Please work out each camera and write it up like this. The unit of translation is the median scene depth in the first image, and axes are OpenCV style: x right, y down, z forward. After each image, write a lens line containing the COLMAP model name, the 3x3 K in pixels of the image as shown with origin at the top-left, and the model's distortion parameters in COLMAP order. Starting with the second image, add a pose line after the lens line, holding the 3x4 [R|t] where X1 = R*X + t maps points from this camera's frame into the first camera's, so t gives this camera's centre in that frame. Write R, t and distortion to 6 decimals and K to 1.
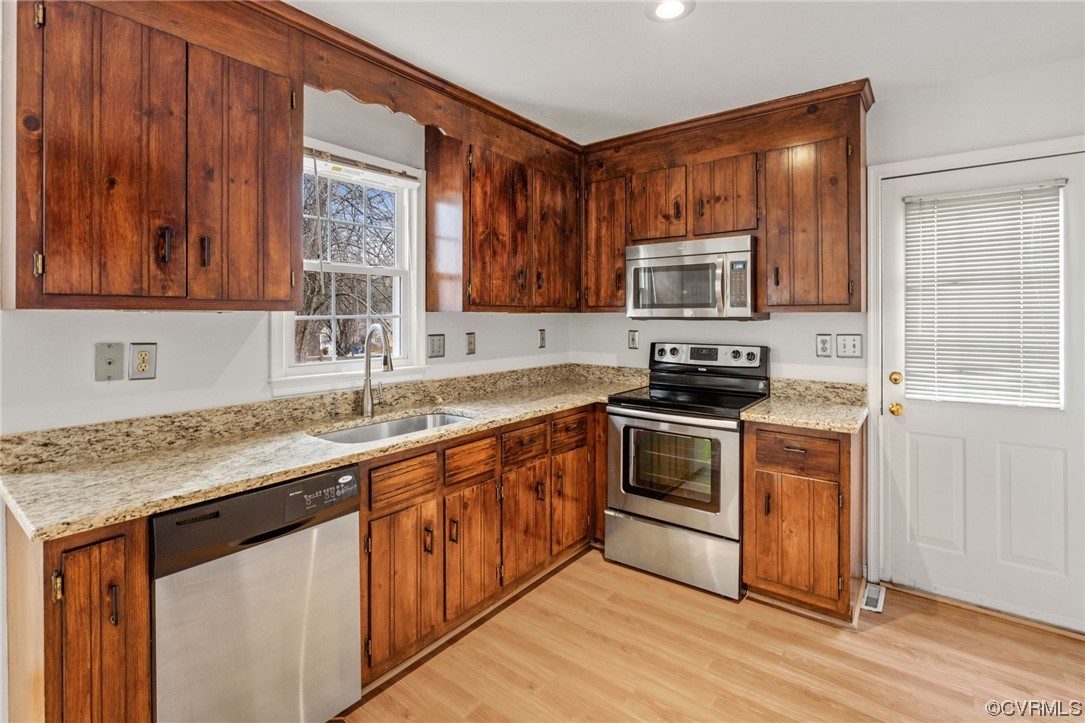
lens RADIAL K [[500.2, 0, 540.8], [0, 500.2, 312.9], [0, 0, 1]] dist [-0.010028, 0.000654]
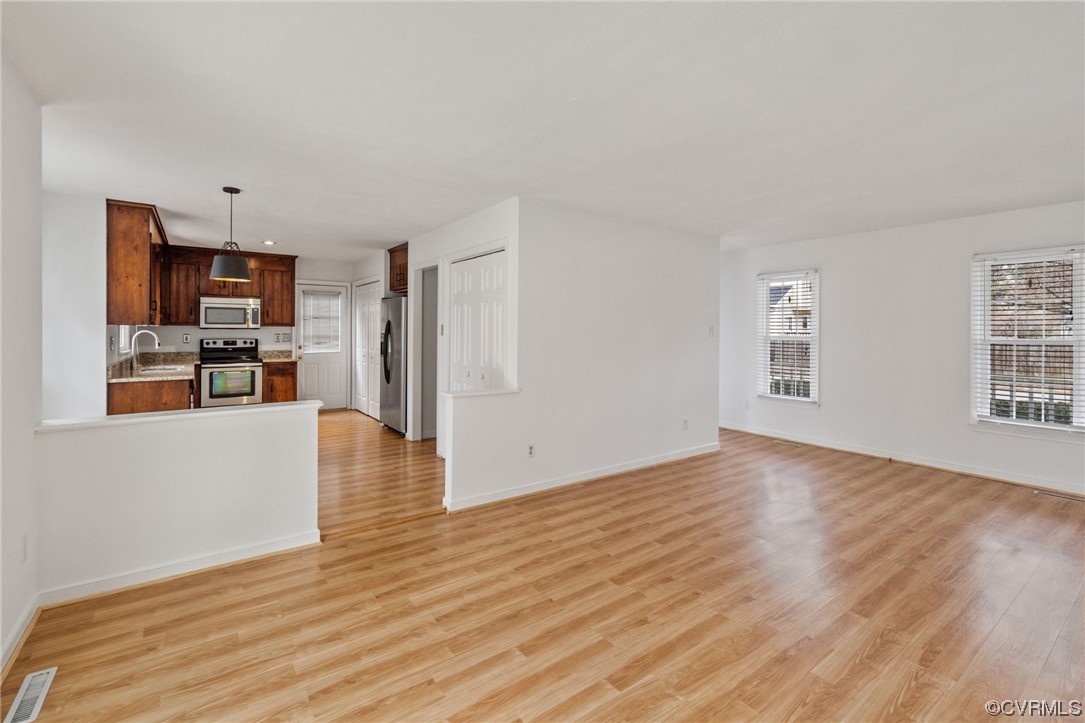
lens RADIAL K [[468.9, 0, 542.0], [0, 468.9, 331.9], [0, 0, 1]] dist [-0.003531, -0.000262]
pose [[0.276185, -0.005069, 0.961091, -1.768117], [-0.009058, 0.999928, 0.007877, -0.005087], [-0.961062, -0.010881, 0.276119, -1.331184]]
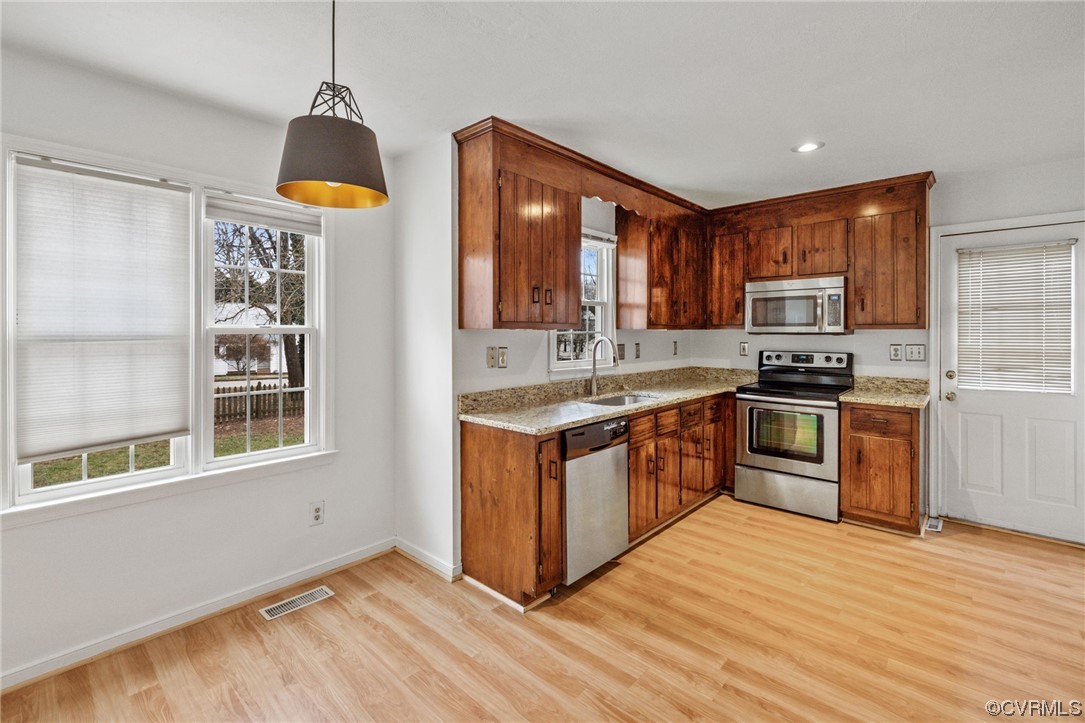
lens RADIAL K [[468.9, 0, 542.0], [0, 468.9, 331.9], [0, 0, 1]] dist [-0.003531, -0.000262]
pose [[0.995948, -0.001122, -0.089925, -0.347376], [0.001737, 0.999976, 0.006753, -0.004491], [0.089915, -0.006882, 0.995926, -0.458826]]
